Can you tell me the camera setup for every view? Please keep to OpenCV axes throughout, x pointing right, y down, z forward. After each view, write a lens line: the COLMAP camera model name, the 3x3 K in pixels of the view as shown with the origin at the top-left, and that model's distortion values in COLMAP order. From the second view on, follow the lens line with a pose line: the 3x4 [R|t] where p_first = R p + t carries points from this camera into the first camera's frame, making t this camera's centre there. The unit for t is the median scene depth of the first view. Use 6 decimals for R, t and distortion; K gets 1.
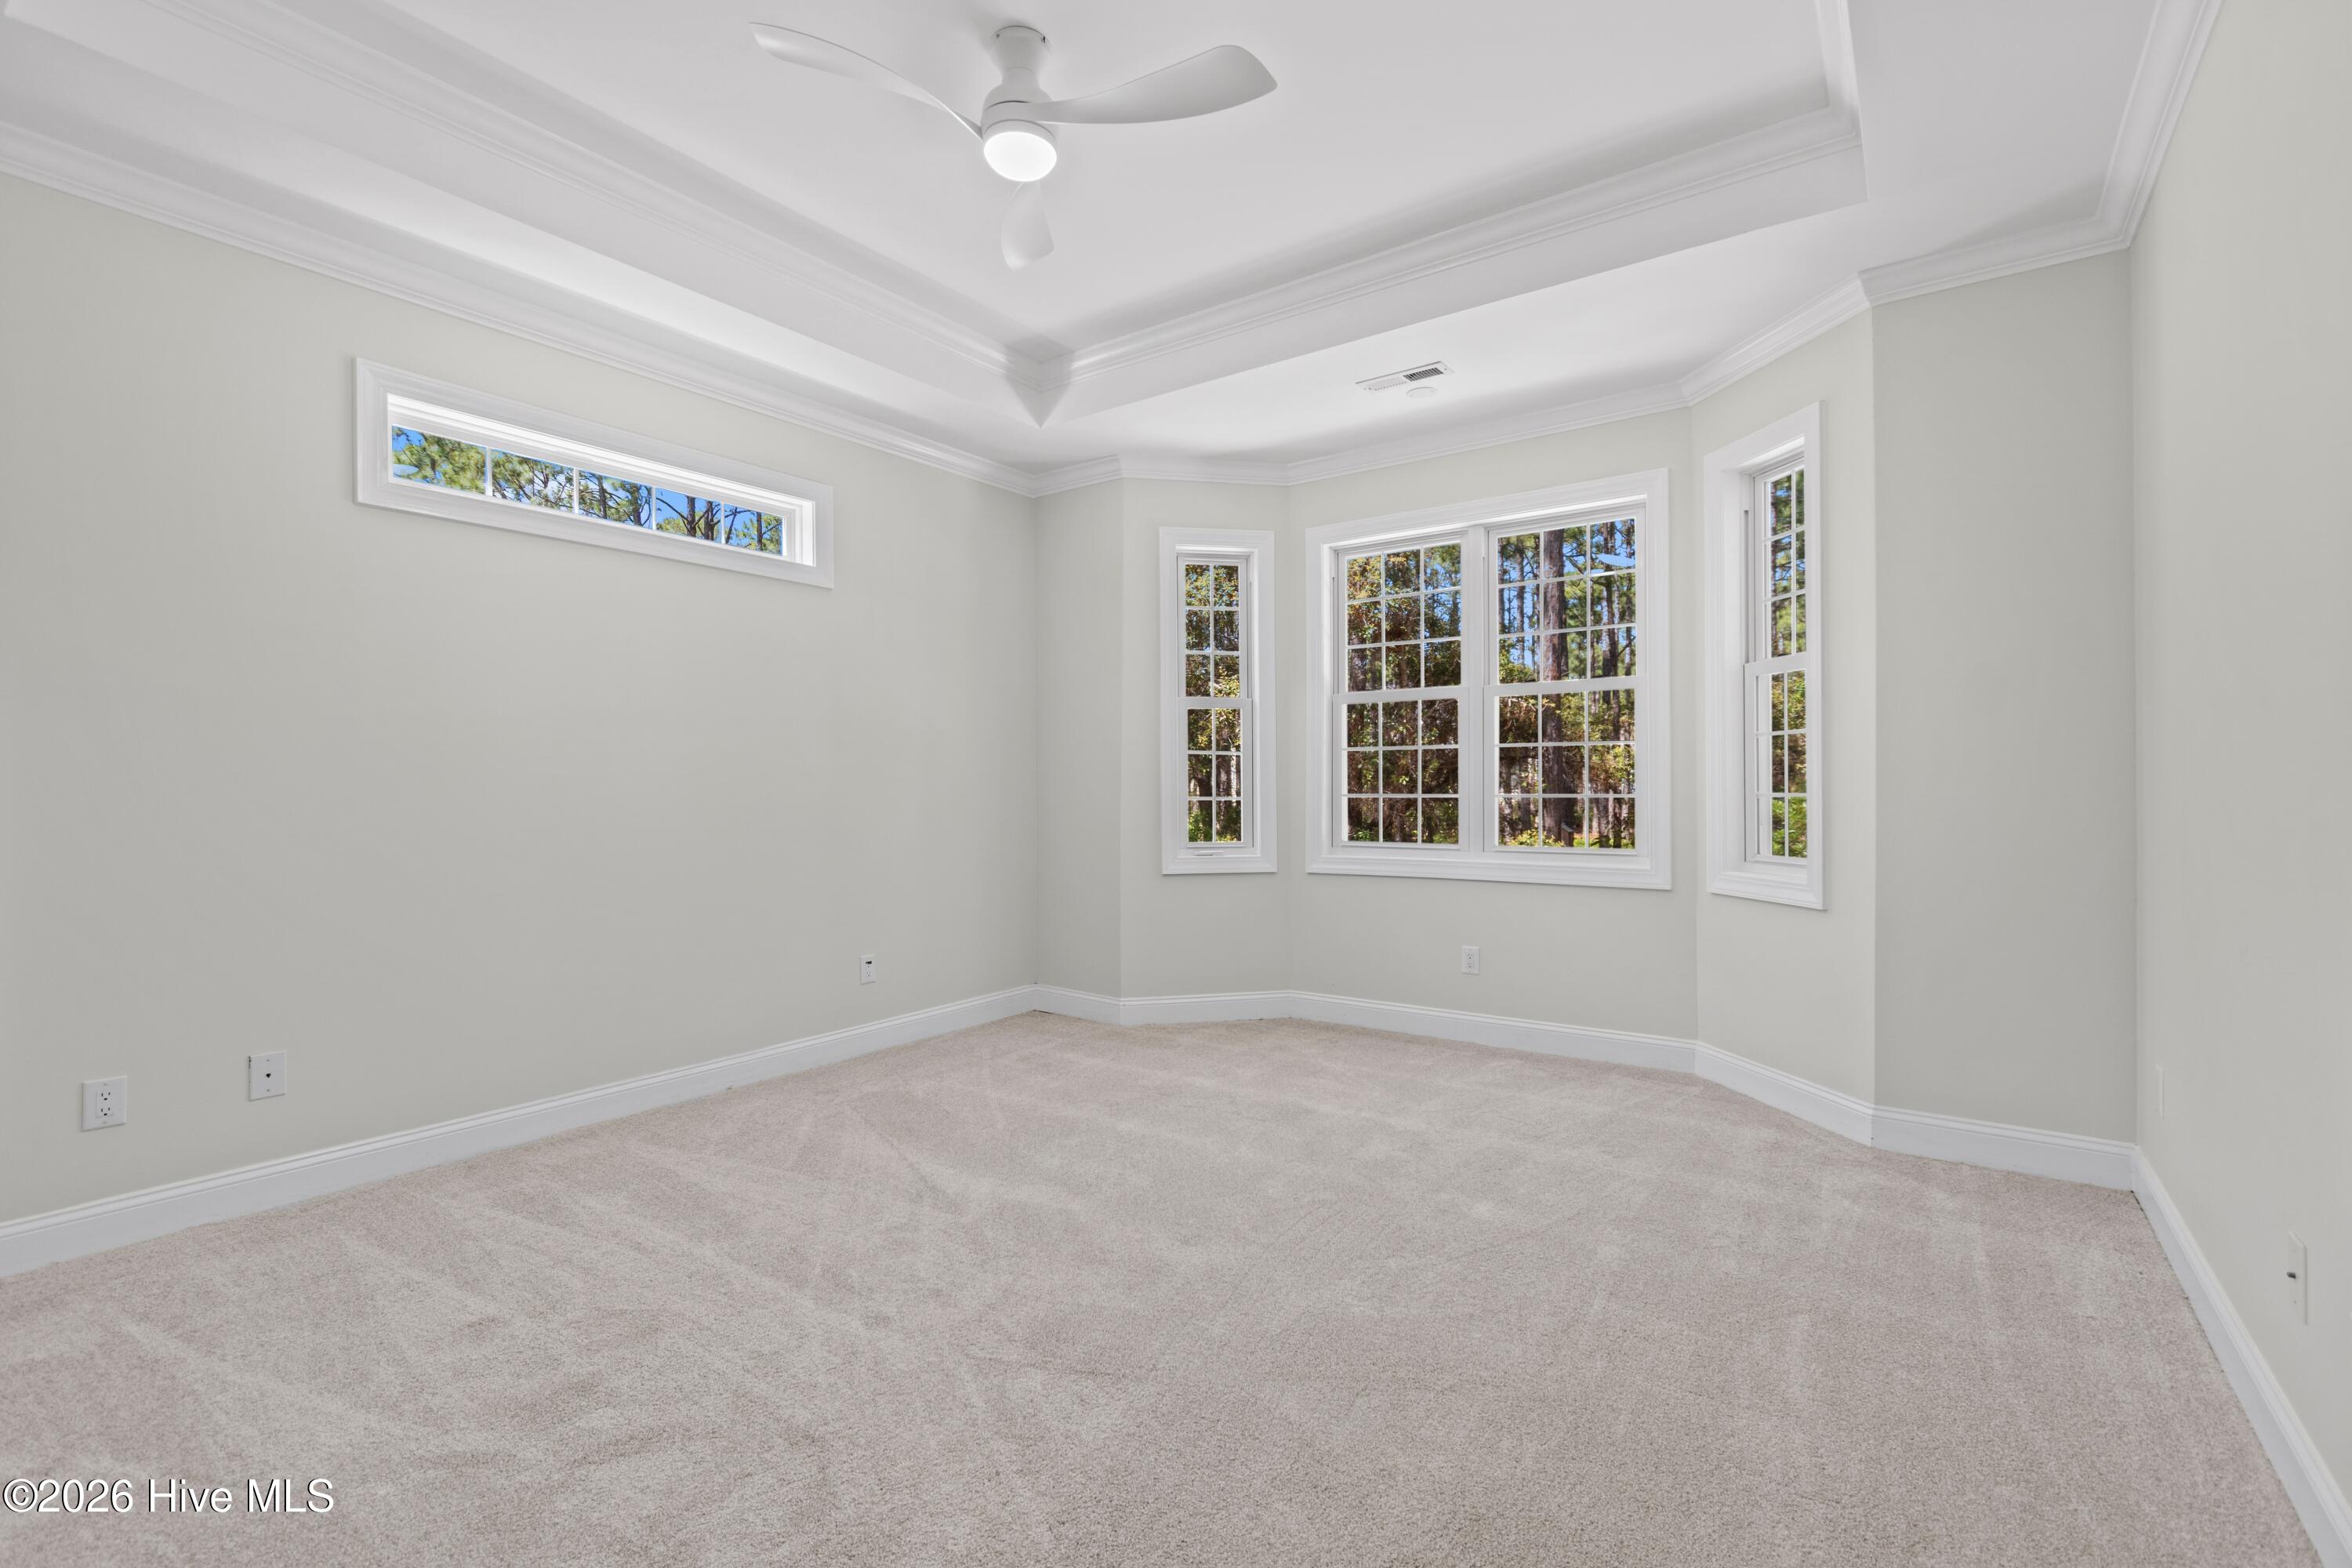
lens RADIAL K [[1044.5, 0, 1168.5], [0, 1044.5, 796.6], [0, 0, 1]] dist [0.002502, 0.000146]
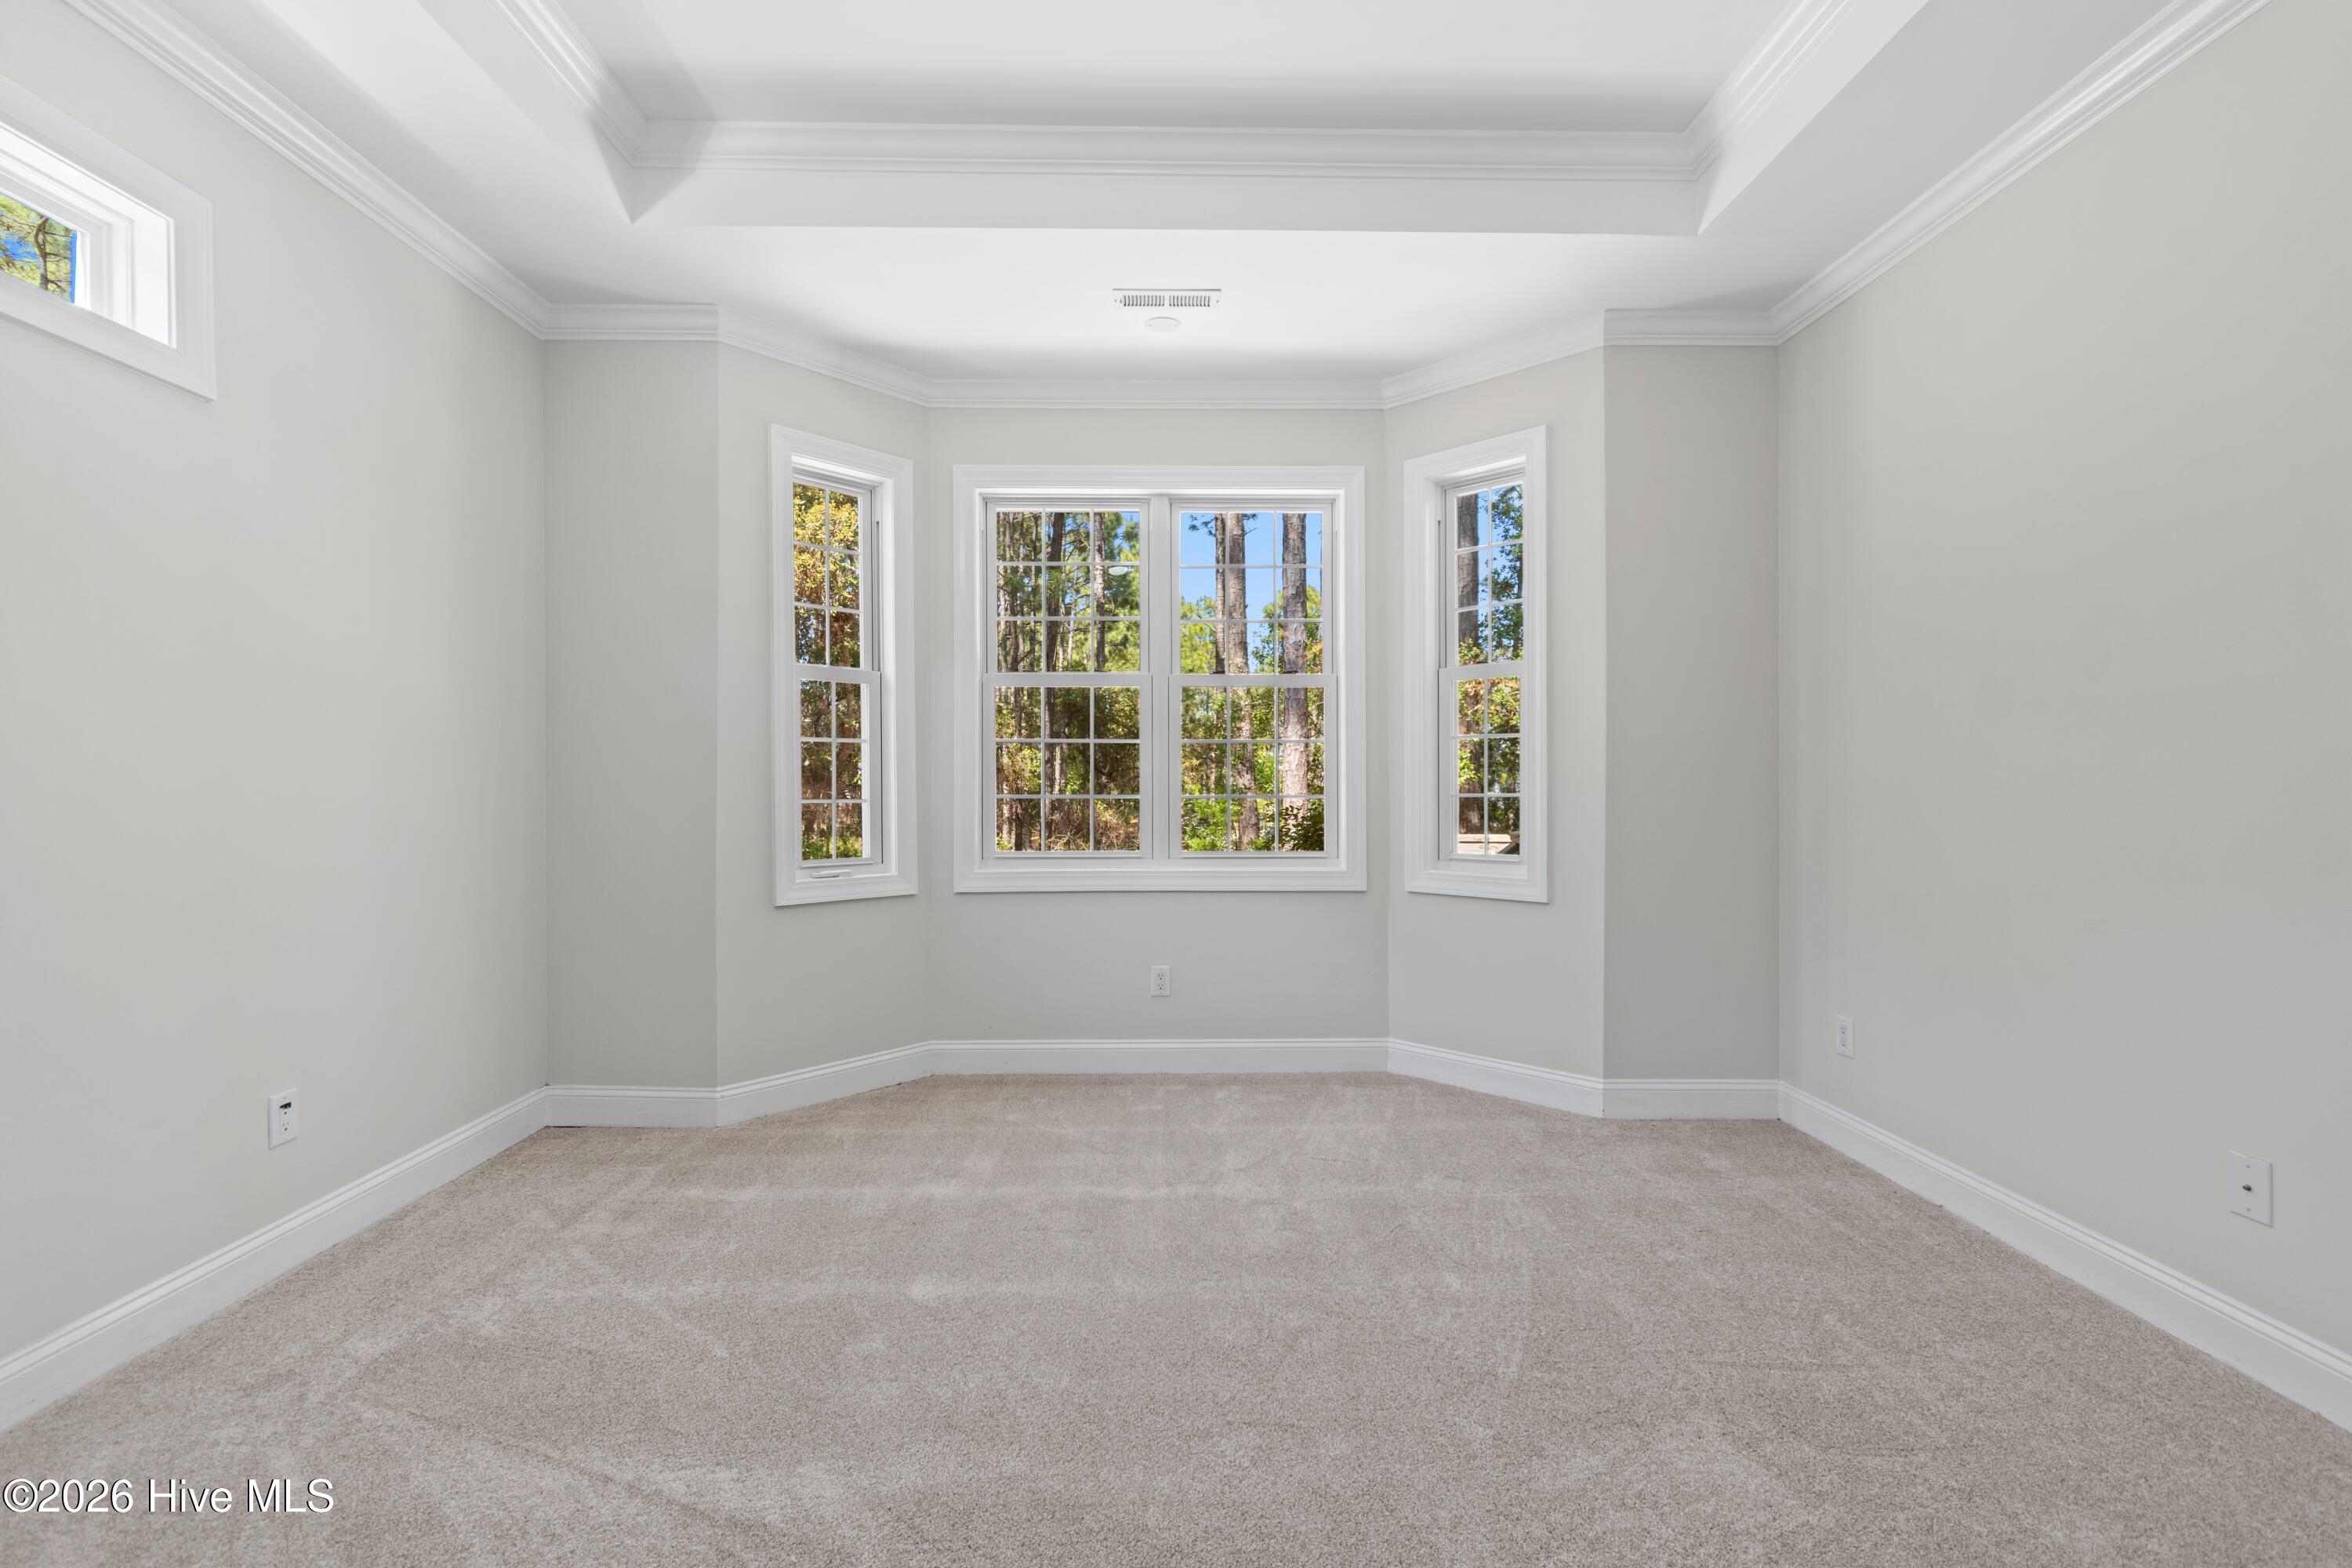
lens RADIAL K [[1044.5, 0, 1168.5], [0, 1044.5, 796.6], [0, 0, 1]] dist [0.002502, 0.000146]
pose [[0.800464, -0.001492, 0.599379, -0.281287], [0.002525, 0.999996, -0.000883, 0.000283], [-0.599376, 0.002220, 0.800465, 0.330851]]
